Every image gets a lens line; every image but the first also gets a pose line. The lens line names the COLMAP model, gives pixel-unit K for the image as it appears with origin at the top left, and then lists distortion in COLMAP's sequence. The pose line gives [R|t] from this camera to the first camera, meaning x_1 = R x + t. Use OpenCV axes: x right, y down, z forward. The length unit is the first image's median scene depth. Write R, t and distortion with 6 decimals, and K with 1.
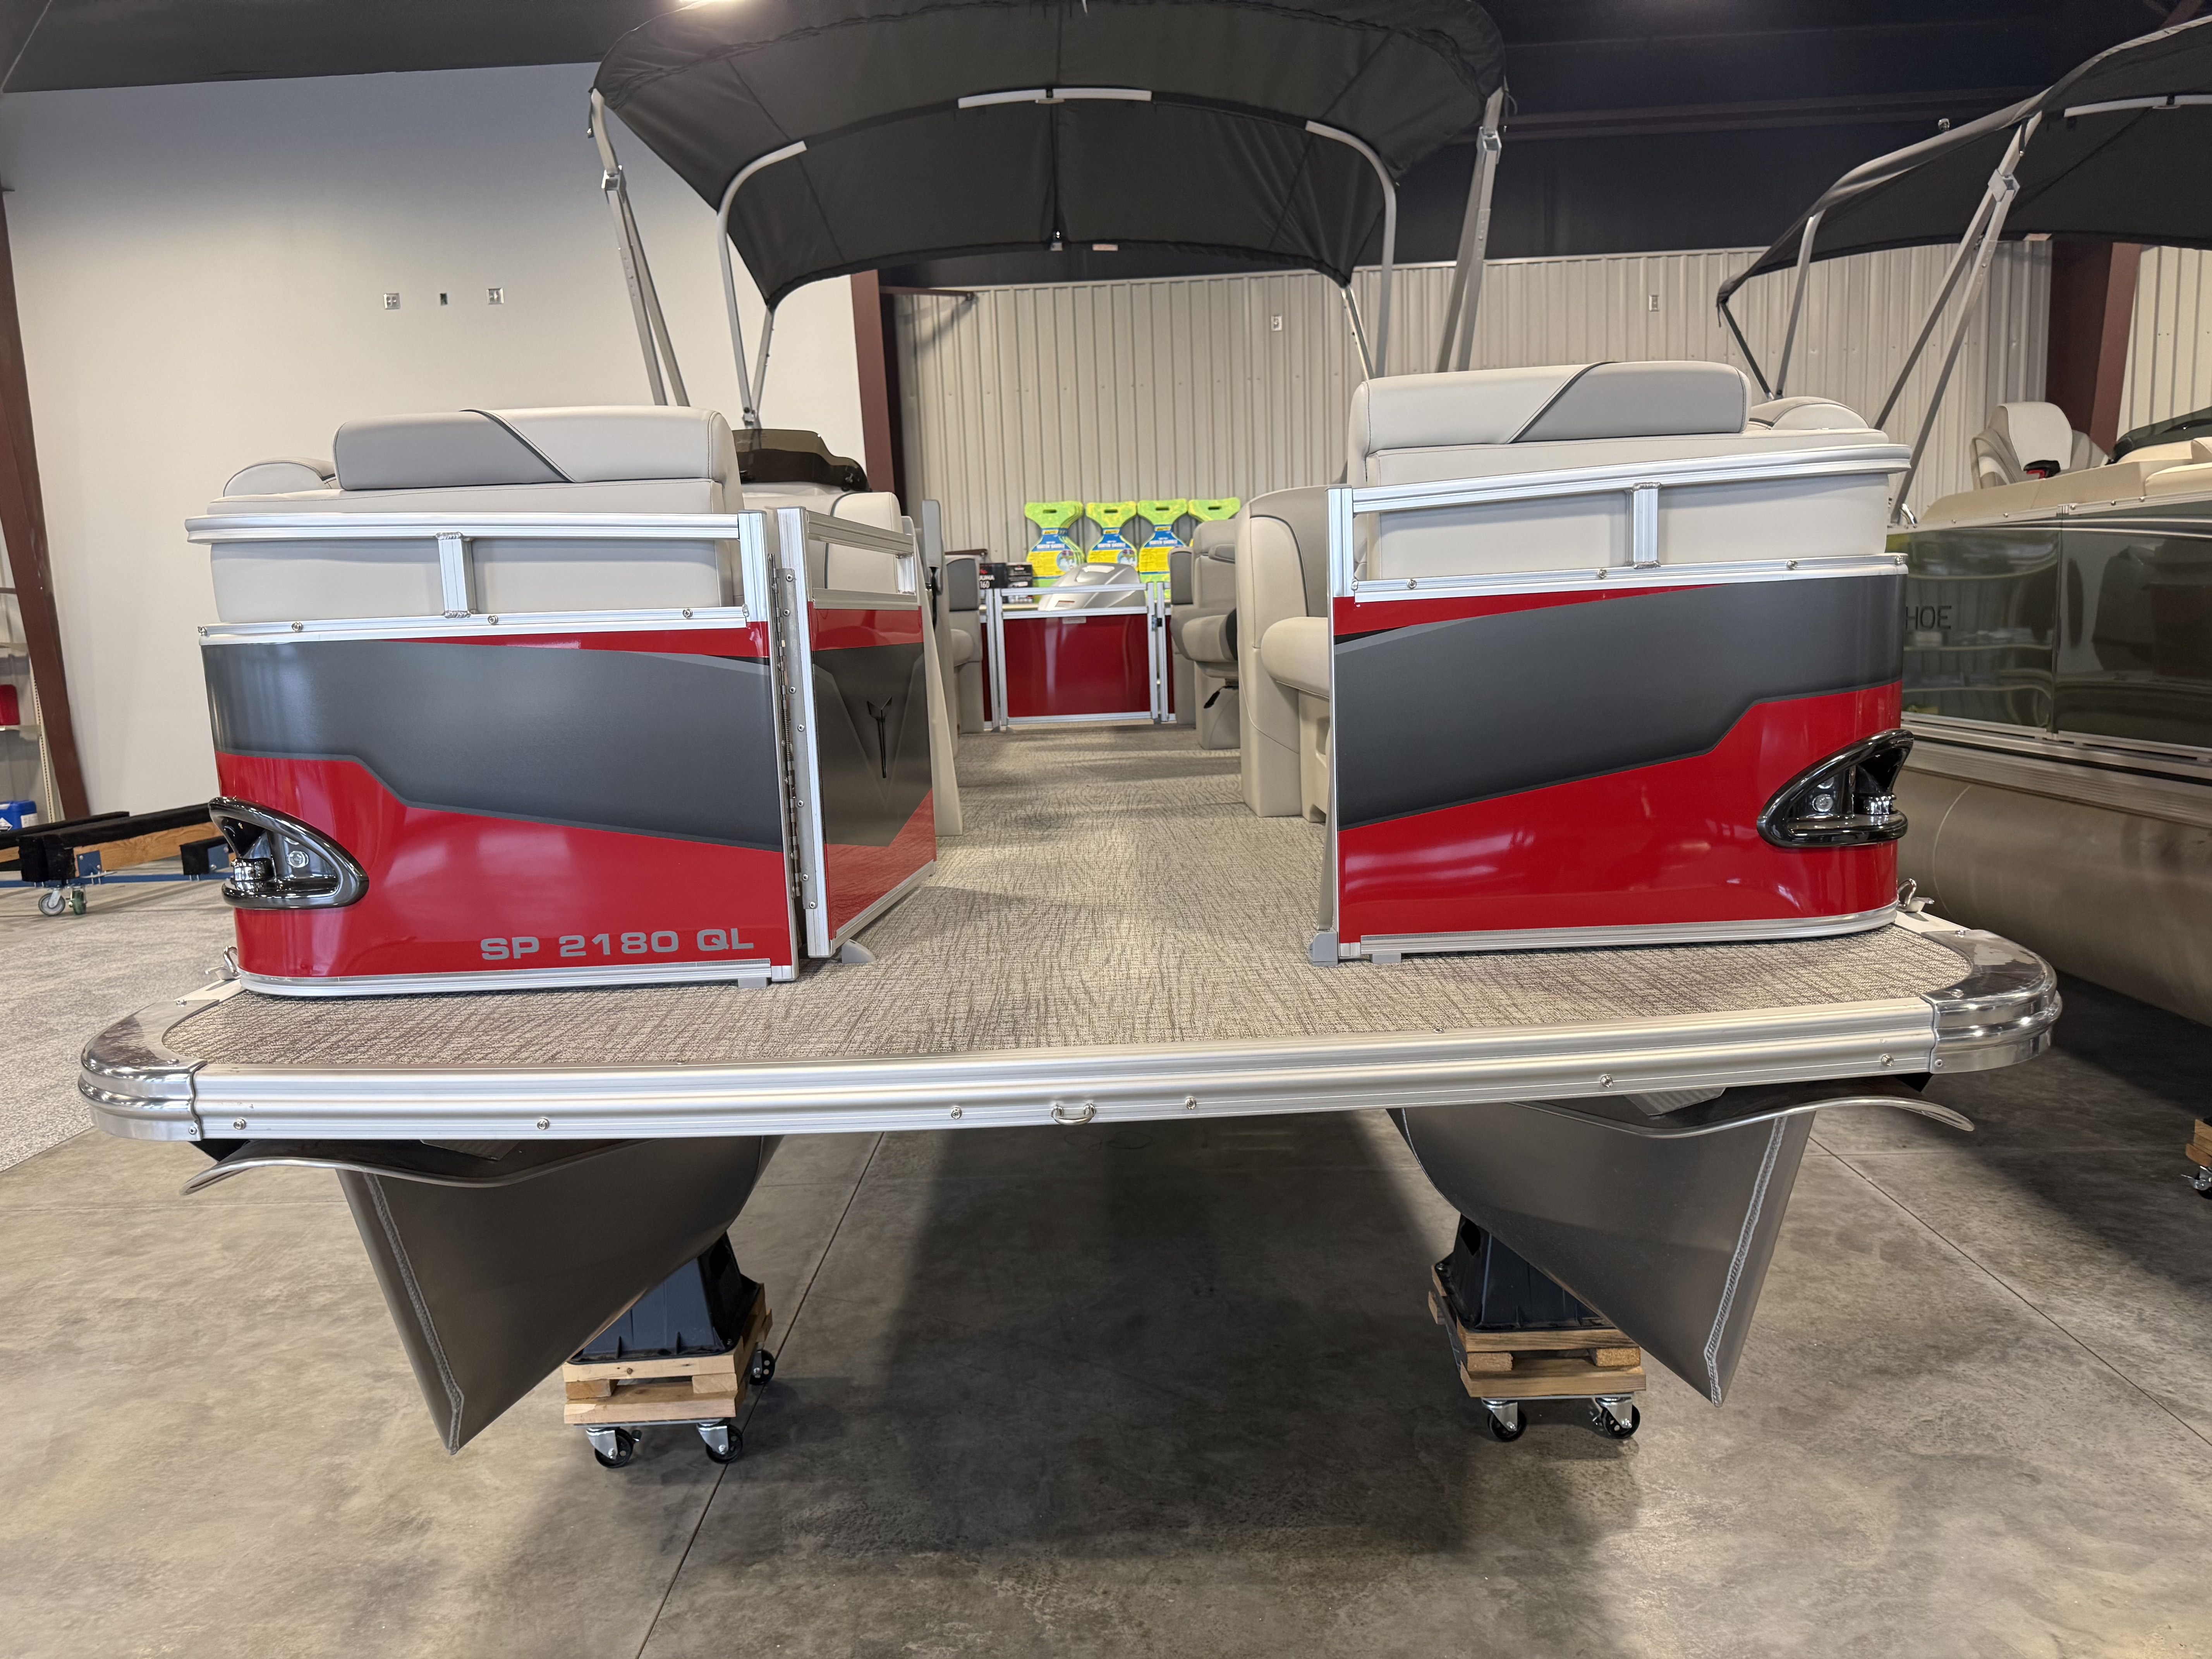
lens RADIAL K [[1572.6, 0, 1077.1], [0, 1572.6, 850.1], [0, 0, 1]] dist [0.004478, -0.012549]
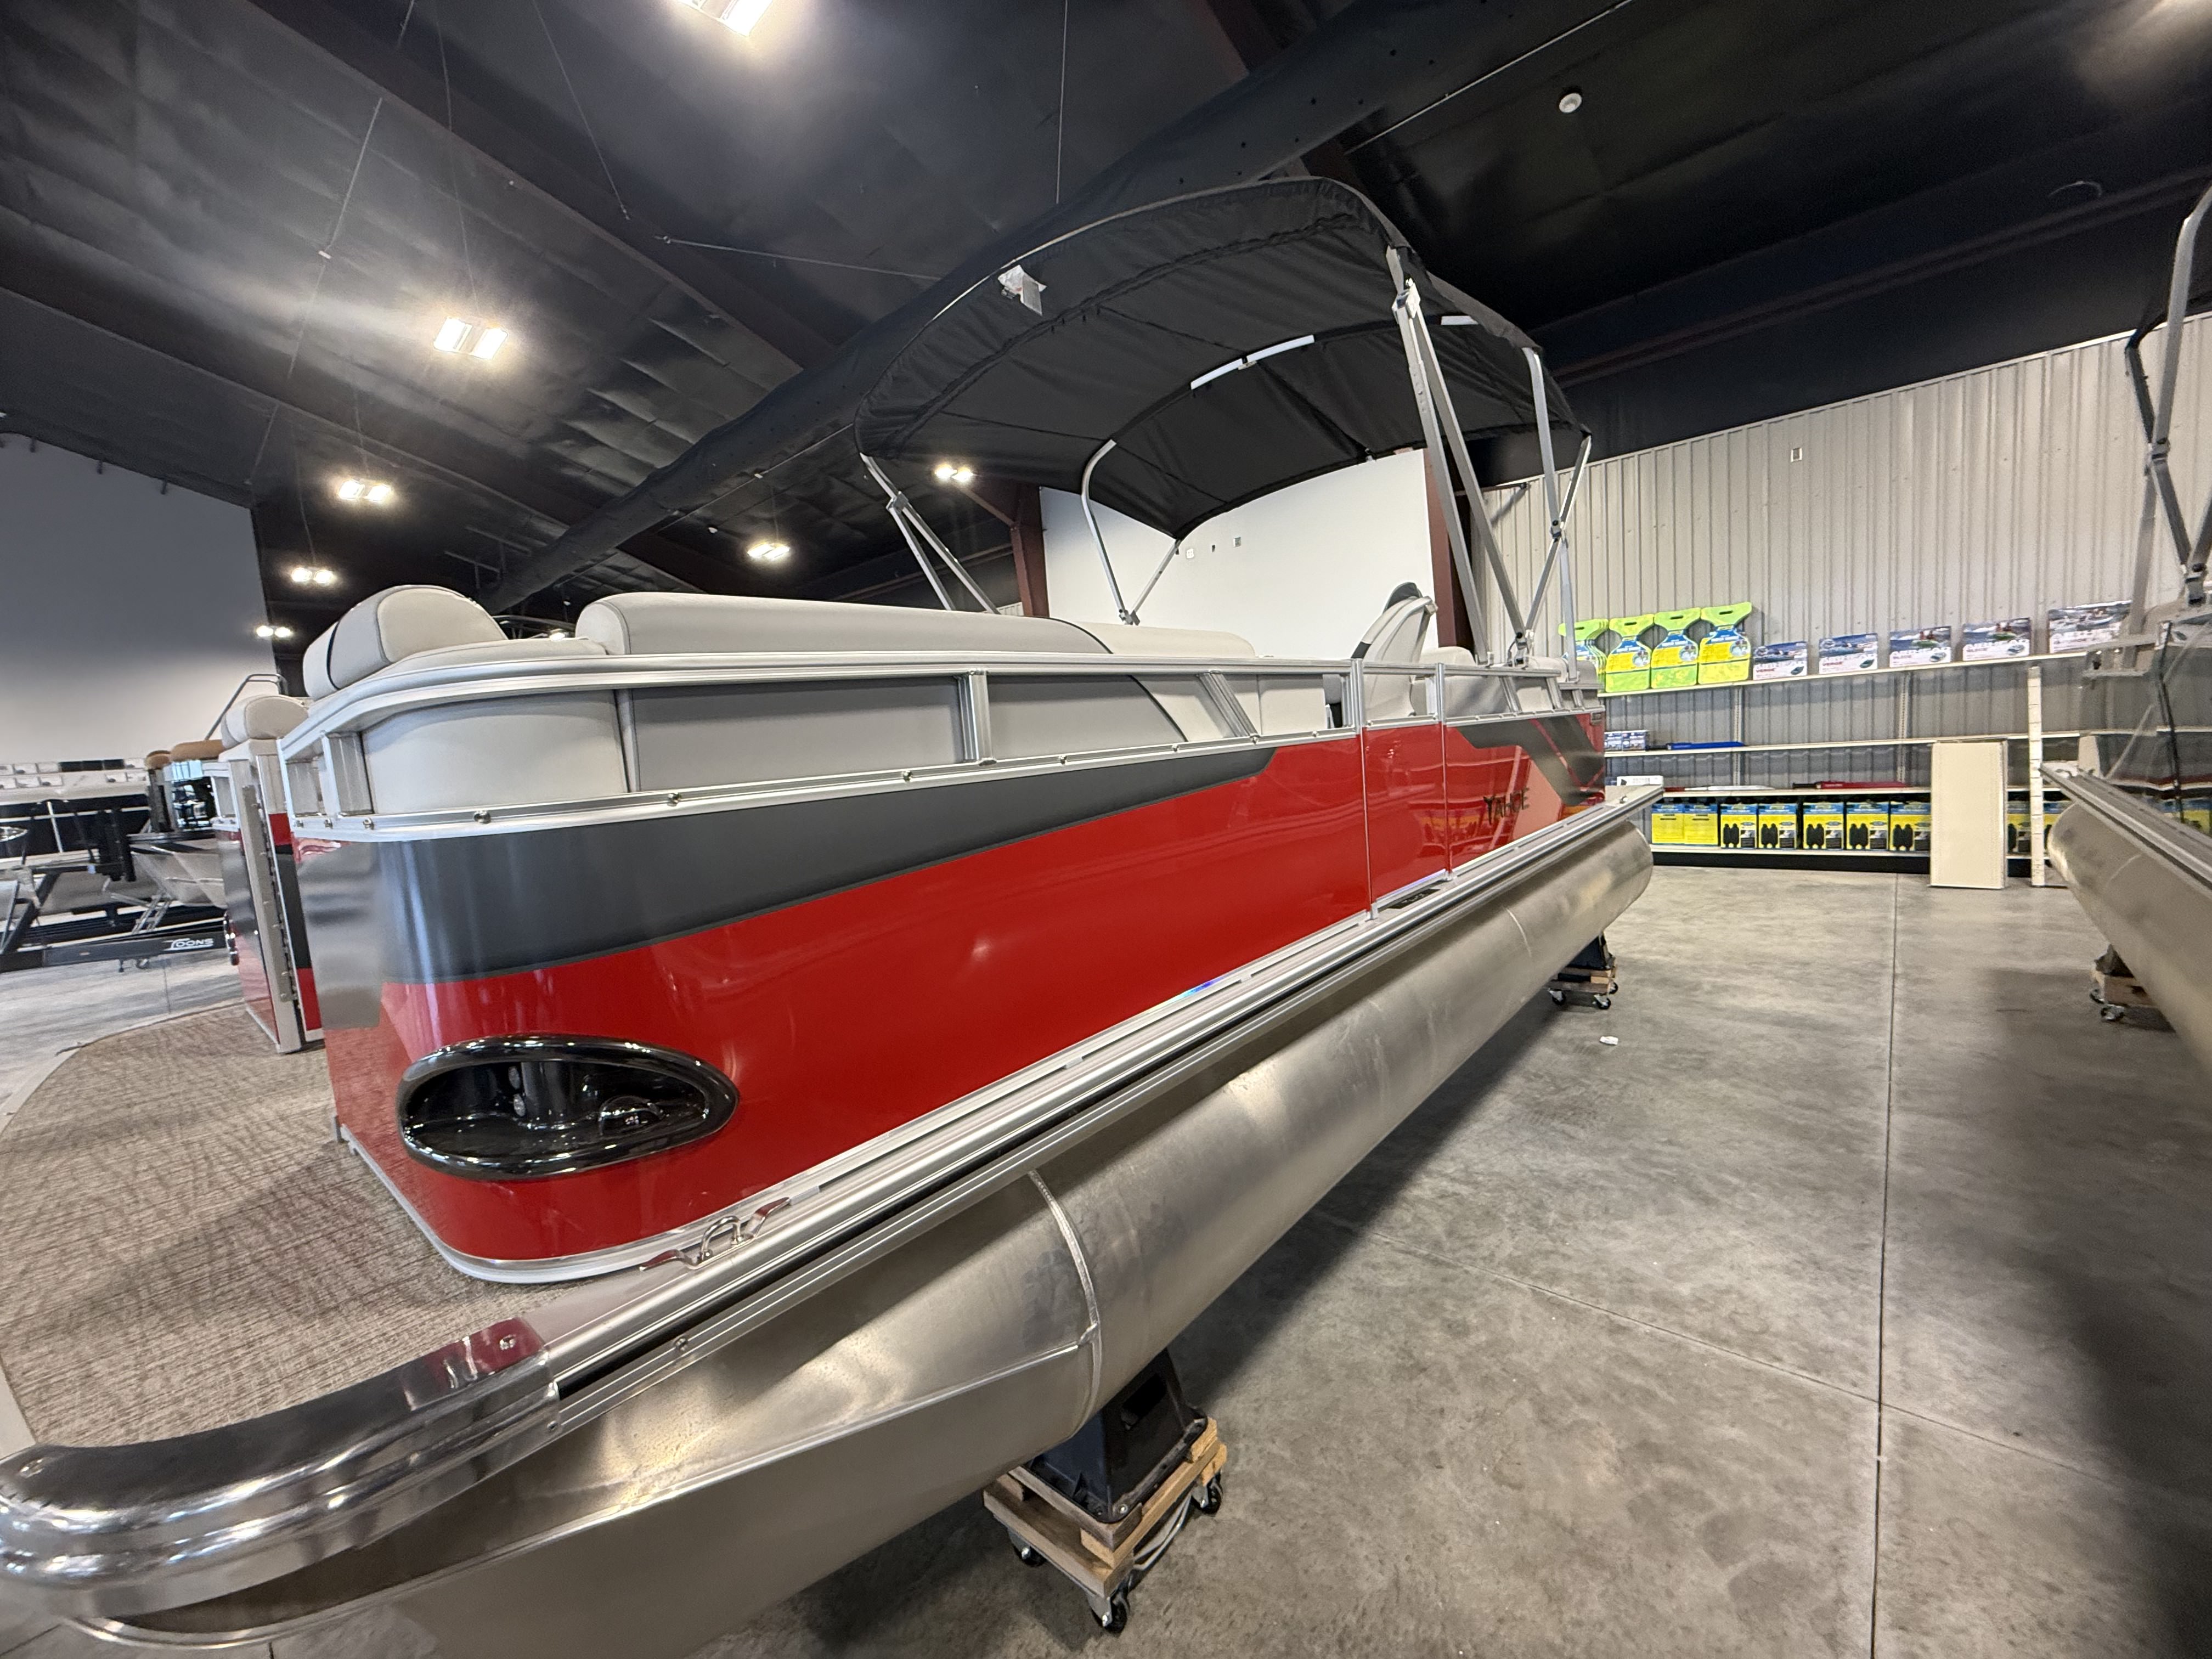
lens RADIAL K [[891.4, 0, 1106.0], [0, 891.4, 829.5], [0, 0, 1]] dist [0.005973, 0.000161]
pose [[0.772468, 0.031989, -0.634248, 0.585270], [-0.035326, 0.999349, 0.007379, -0.112464], [0.634070, 0.016706, 0.773095, 0.492917]]
